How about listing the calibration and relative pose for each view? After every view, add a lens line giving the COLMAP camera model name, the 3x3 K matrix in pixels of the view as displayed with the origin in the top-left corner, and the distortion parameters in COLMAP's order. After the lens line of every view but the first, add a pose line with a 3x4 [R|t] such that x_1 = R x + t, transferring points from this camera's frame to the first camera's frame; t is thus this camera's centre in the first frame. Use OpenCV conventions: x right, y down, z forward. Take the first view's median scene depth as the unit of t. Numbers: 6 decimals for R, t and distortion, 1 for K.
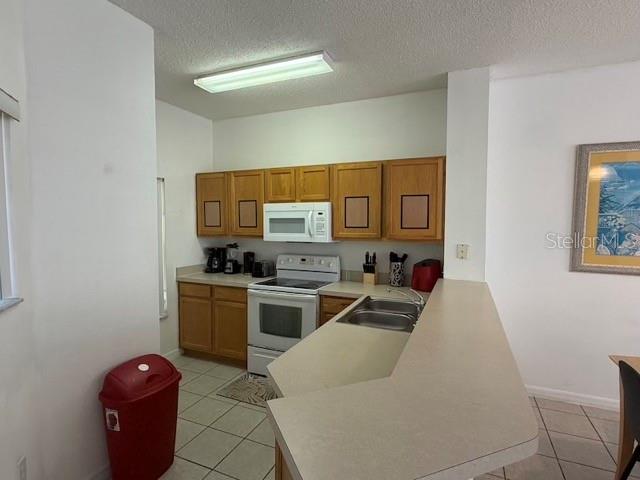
lens RADIAL K [[333.0, 0, 322.6], [0, 333.0, 234.1], [0, 0, 1]] dist [0.000915, -0.001110]
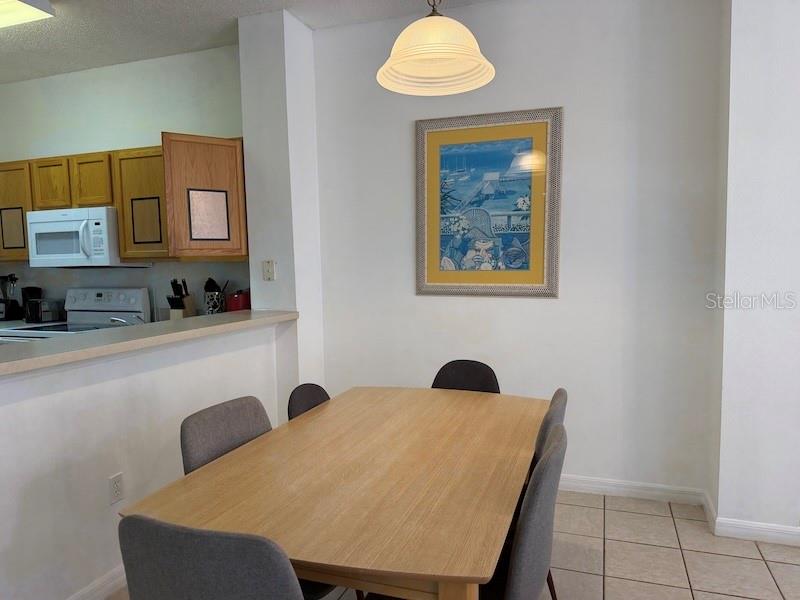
lens RADIAL K [[565.2, 0, 398.5], [0, 565.2, 306.5], [0, 0, 1]] dist [0.001507, -0.012850]
pose [[0.997529, -0.020873, 0.067083, 0.529941], [0.018229, 0.999042, 0.039784, 0.074032], [-0.067849, -0.038463, 0.996954, -0.211418]]
